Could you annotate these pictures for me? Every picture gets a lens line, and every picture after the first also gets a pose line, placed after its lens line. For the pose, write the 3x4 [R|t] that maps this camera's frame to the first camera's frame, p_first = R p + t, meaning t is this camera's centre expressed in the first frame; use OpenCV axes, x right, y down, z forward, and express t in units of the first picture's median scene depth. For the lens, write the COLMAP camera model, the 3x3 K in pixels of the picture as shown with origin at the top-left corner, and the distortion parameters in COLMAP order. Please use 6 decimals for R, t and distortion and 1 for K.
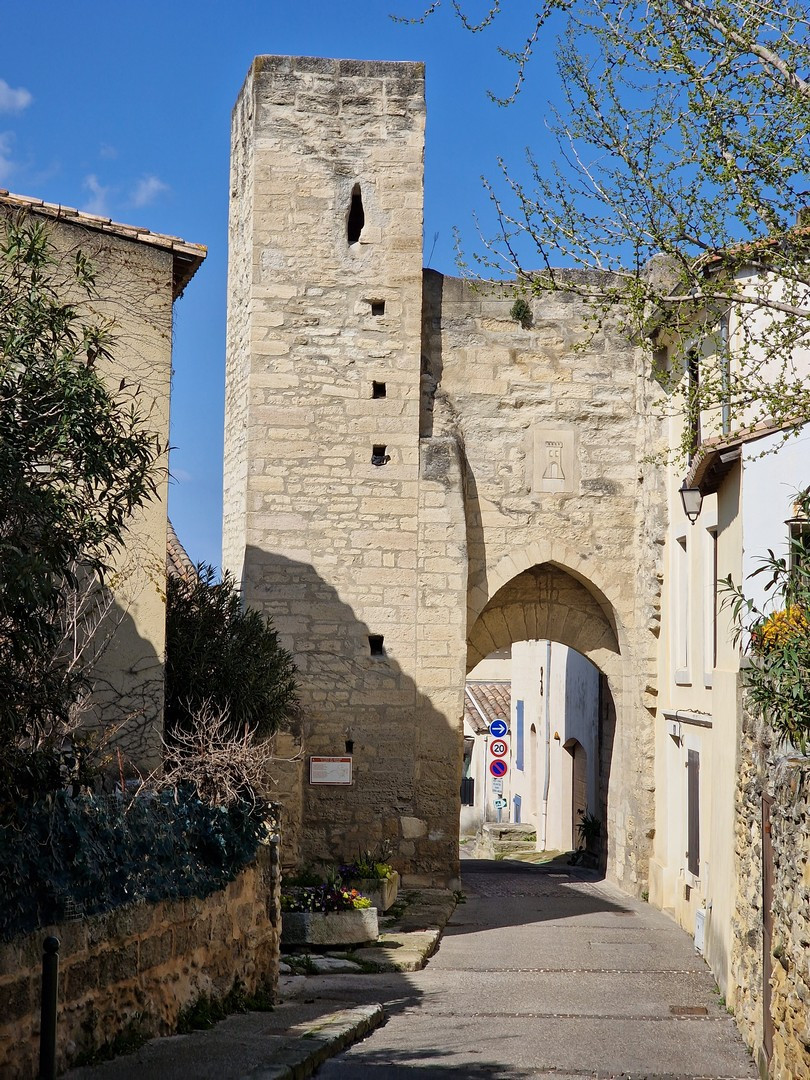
lens RADIAL K [[1833.3, 0, 401.2], [0, 1833.3, 498.4], [0, 0, 1]] dist [-0.564099, 8.957096]
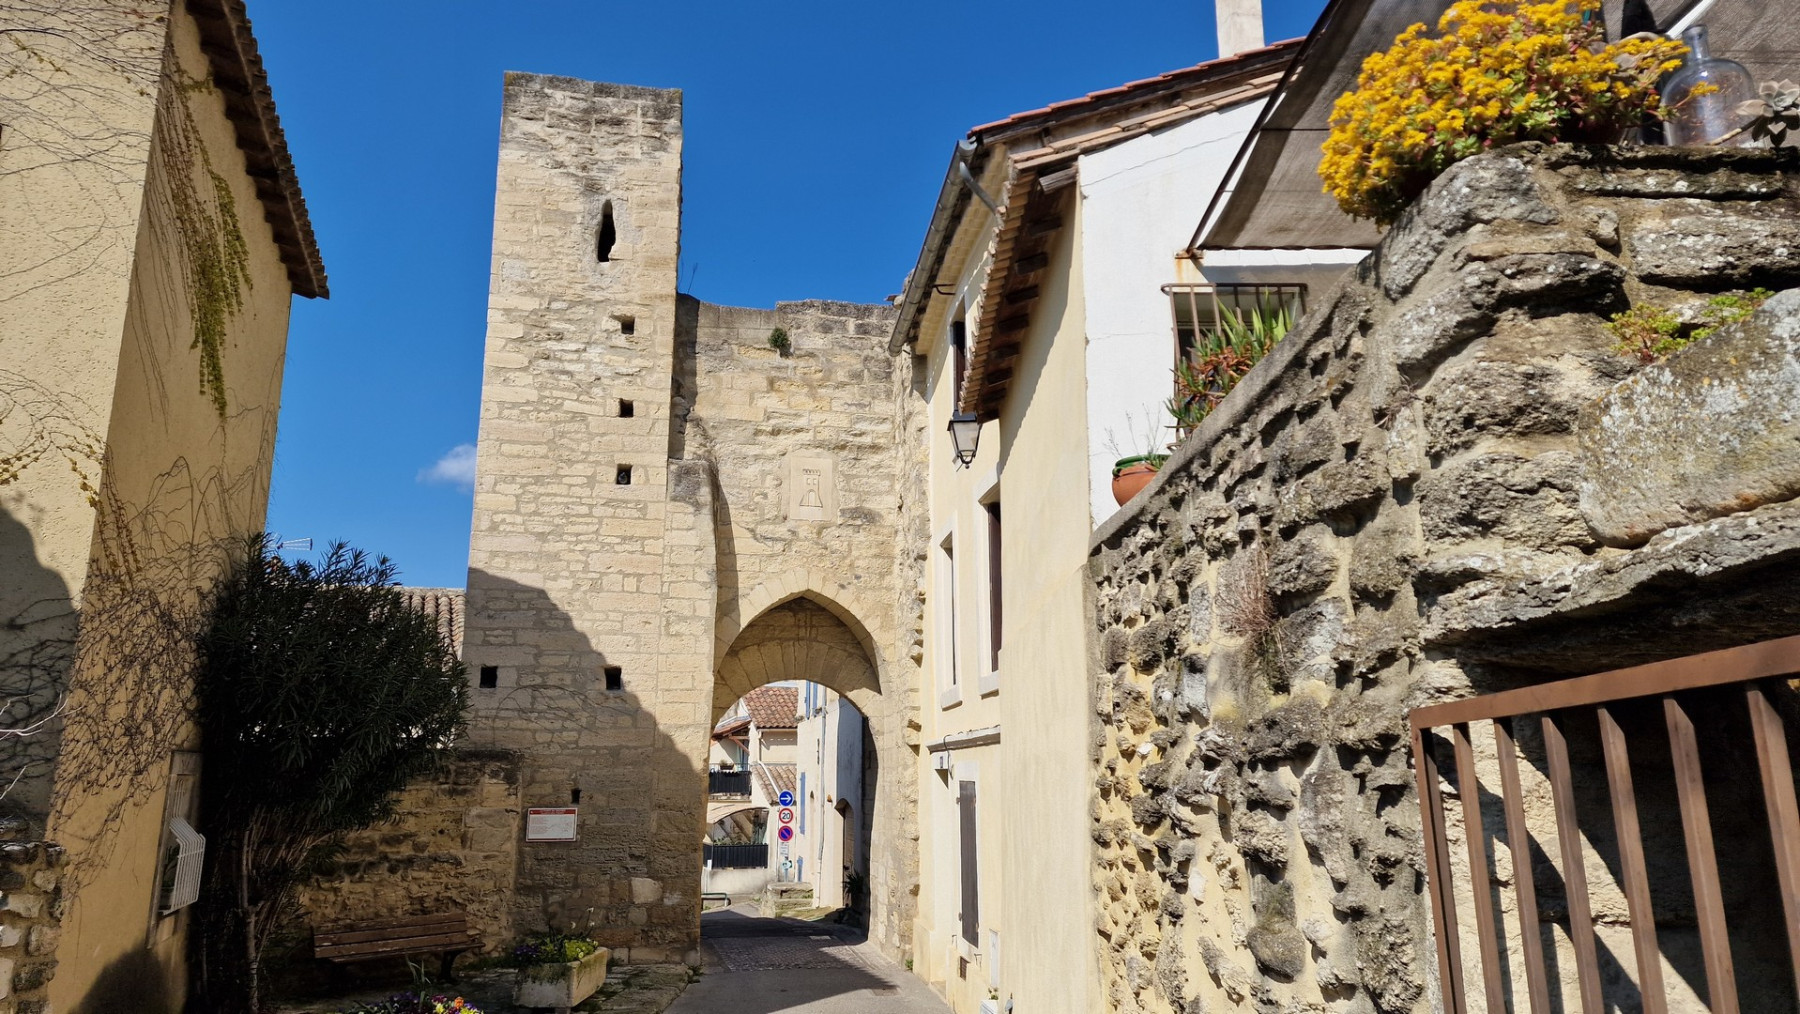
lens RADIAL K [[1178.5, 0, 862.1], [0, 1178.5, 492.7], [0, 0, 1]] dist [0.143039, -0.171218]
pose [[0.995378, 0.010560, 0.095455, 0.051605], [0.002749, 0.990395, -0.138237, 0.069953], [-0.095998, 0.137860, 0.985788, 0.385896]]
